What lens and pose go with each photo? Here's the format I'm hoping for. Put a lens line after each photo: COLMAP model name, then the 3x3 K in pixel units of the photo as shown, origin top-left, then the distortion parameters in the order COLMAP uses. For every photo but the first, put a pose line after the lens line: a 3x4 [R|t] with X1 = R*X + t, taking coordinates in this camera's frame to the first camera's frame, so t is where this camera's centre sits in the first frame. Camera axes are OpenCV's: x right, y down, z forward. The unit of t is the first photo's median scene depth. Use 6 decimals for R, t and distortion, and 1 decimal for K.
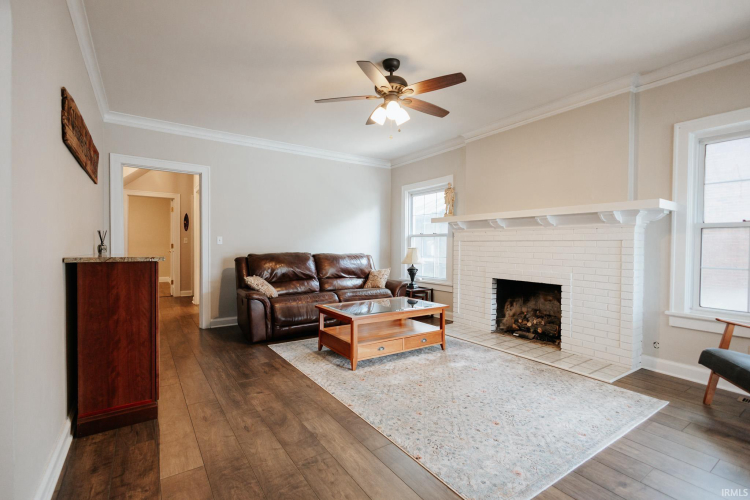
lens RADIAL K [[345.0, 0, 374.6], [0, 345.0, 250.9], [0, 0, 1]] dist [0.014477, 0.000162]
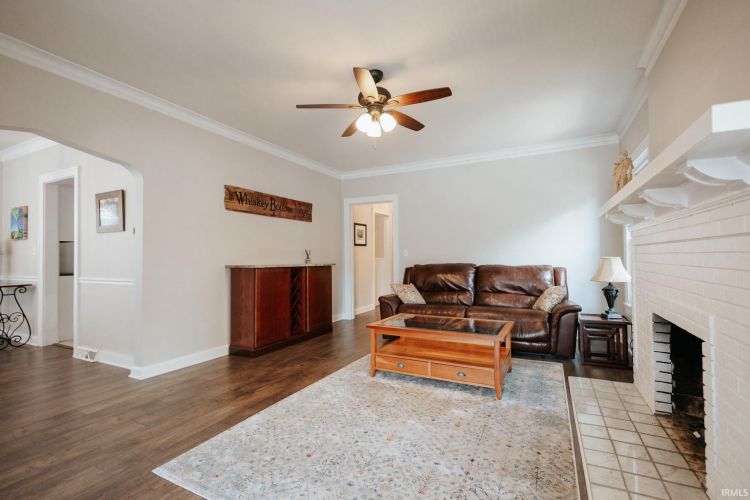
lens RADIAL K [[345.0, 0, 374.3], [0, 345.0, 252.9], [0, 0, 1]] dist [0.014477, 0.000162]
pose [[0.484815, -0.021443, -0.874354, 0.723837], [-0.001885, 0.999671, -0.025562, 0.000680], [0.874615, 0.014041, 0.484615, 0.419533]]
